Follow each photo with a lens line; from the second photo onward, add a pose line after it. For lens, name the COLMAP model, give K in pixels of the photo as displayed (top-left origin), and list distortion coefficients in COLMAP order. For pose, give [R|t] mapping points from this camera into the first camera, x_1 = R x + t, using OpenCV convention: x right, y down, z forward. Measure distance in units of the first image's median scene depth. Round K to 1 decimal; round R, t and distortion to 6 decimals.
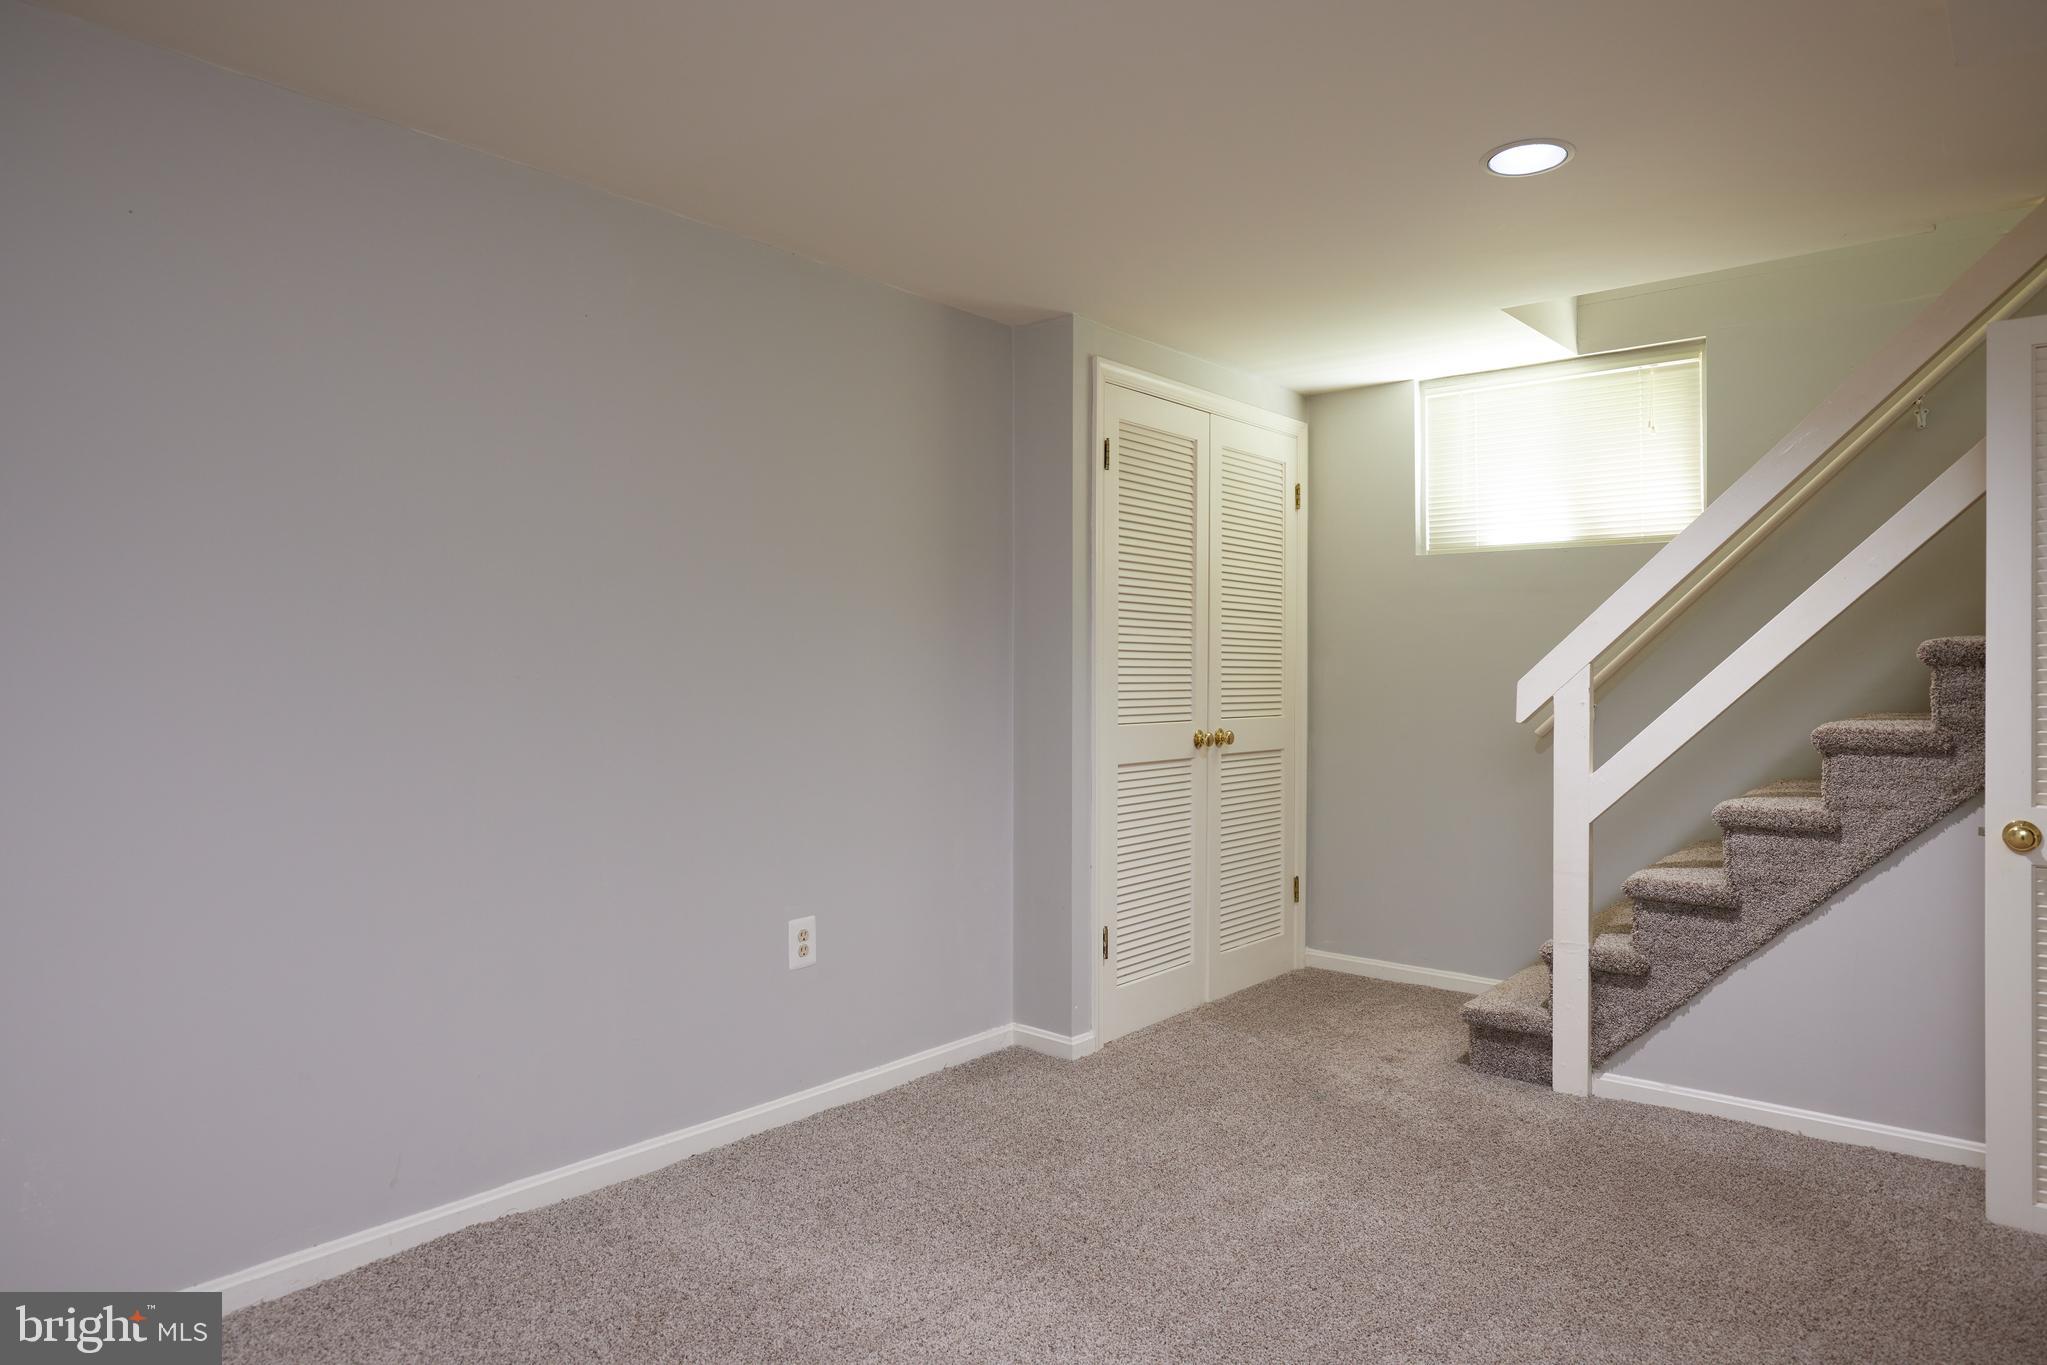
lens RADIAL K [[1261.3, 0, 1030.3], [0, 1261.3, 677.1], [0, 0, 1]] dist [-0.005484, -0.000322]
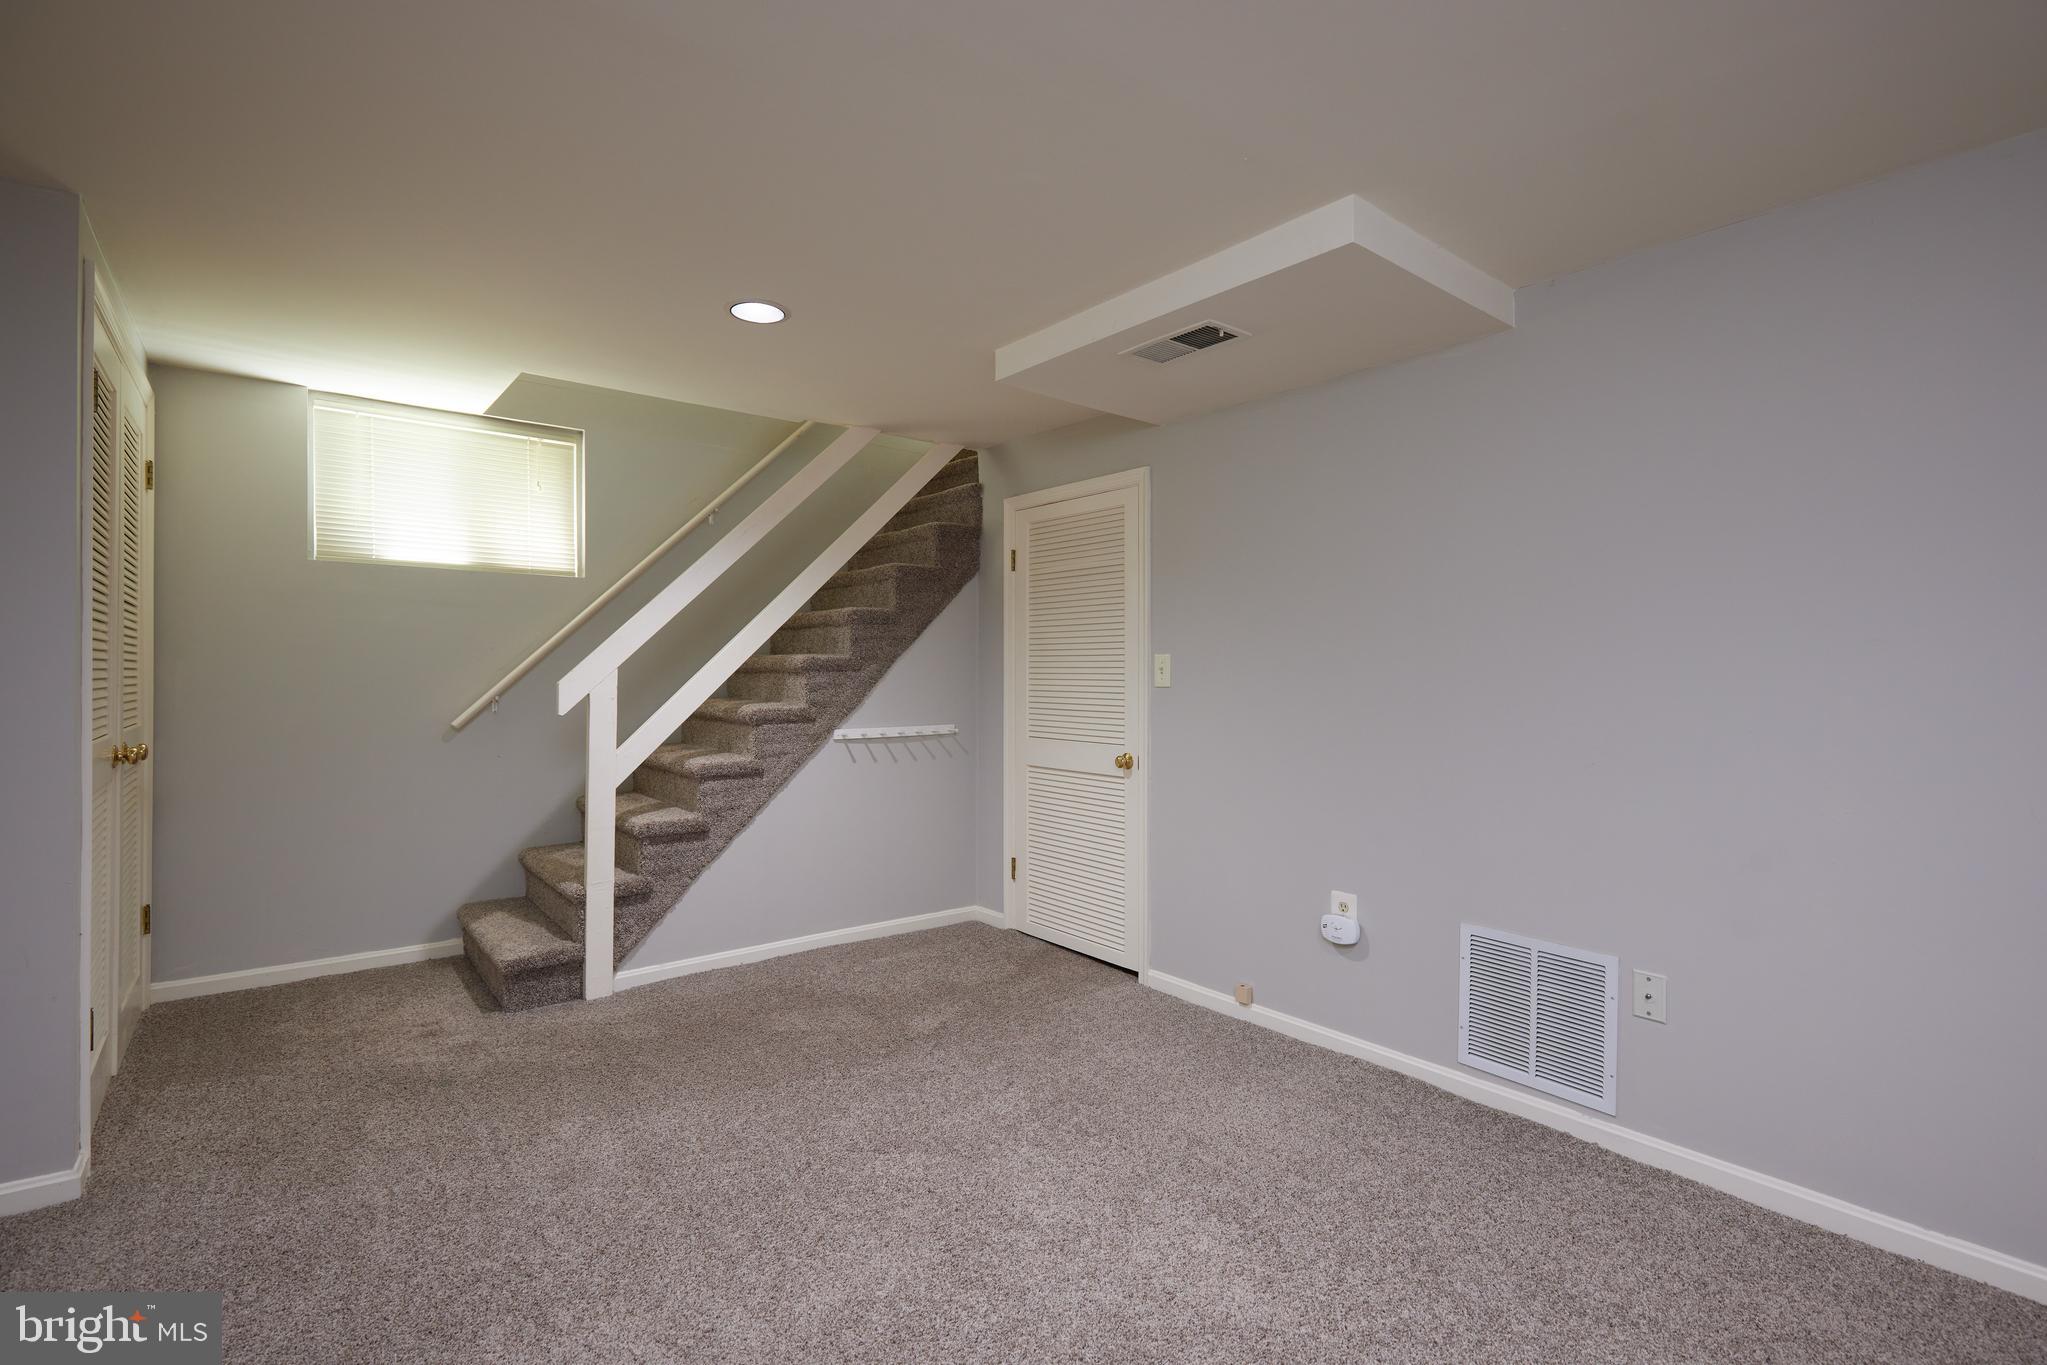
lens RADIAL K [[932.1, 0, 1033.0], [0, 932.1, 676.7], [0, 0, 1]] dist [-0.000745, 0.000455]
pose [[0.194754, -0.007378, 0.980824, -0.439151], [0.001105, 0.999973, 0.007302, -0.008860], [-0.980851, -0.000338, 0.194757, 0.377373]]
